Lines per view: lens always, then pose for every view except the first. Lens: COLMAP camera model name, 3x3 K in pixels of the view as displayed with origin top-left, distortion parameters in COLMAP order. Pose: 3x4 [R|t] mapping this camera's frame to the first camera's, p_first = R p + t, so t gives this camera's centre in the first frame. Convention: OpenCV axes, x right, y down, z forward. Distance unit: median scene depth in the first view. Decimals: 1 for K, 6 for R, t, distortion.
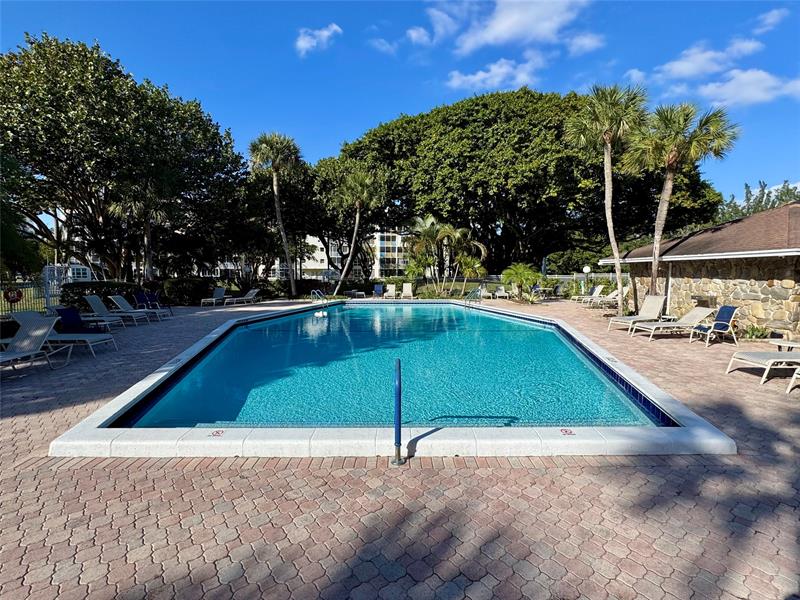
lens RADIAL K [[389.8, 0, 399.4], [0, 389.8, 292.8], [0, 0, 1]] dist [0.002361, 0.001049]
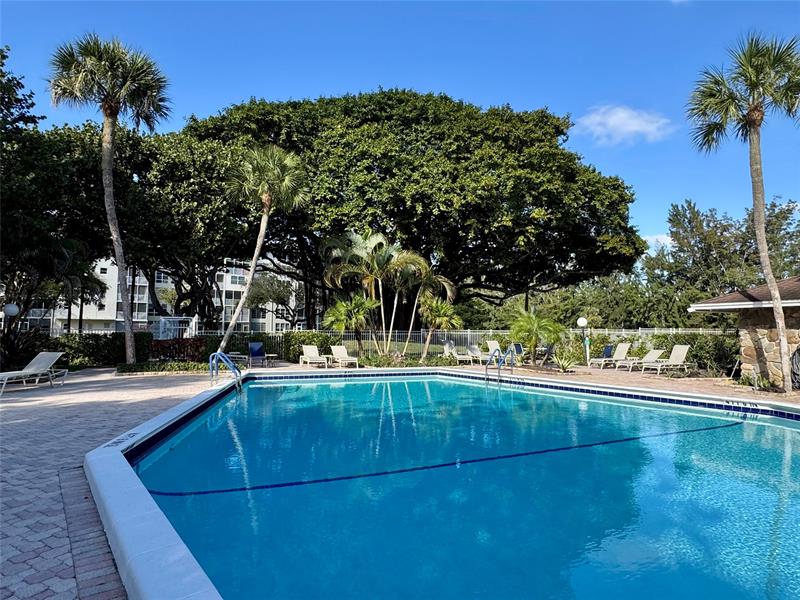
lens RADIAL K [[495.6, 0, 398.2], [0, 495.6, 296.2], [0, 0, 1]] dist [-0.008360, 0.000768]
pose [[0.926927, 0.037065, 0.373406, -0.140544], [0.009007, 0.992625, -0.120889, -0.000279], [-0.375133, 0.115419, 0.919758, 0.211126]]
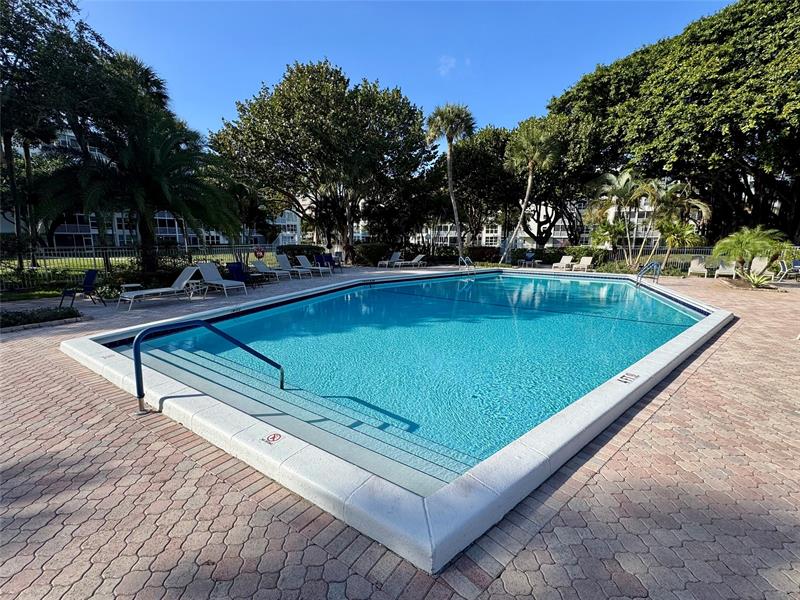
lens RADIAL K [[365.1, 0, 398.1], [0, 365.1, 301.4], [0, 0, 1]] dist [-0.004933, -0.000414]
pose [[0.816232, 0.102329, -0.568590, 0.118524], [-0.036590, 0.991369, 0.125890, -0.003475], [0.576564, -0.081950, 0.812931, 0.062773]]
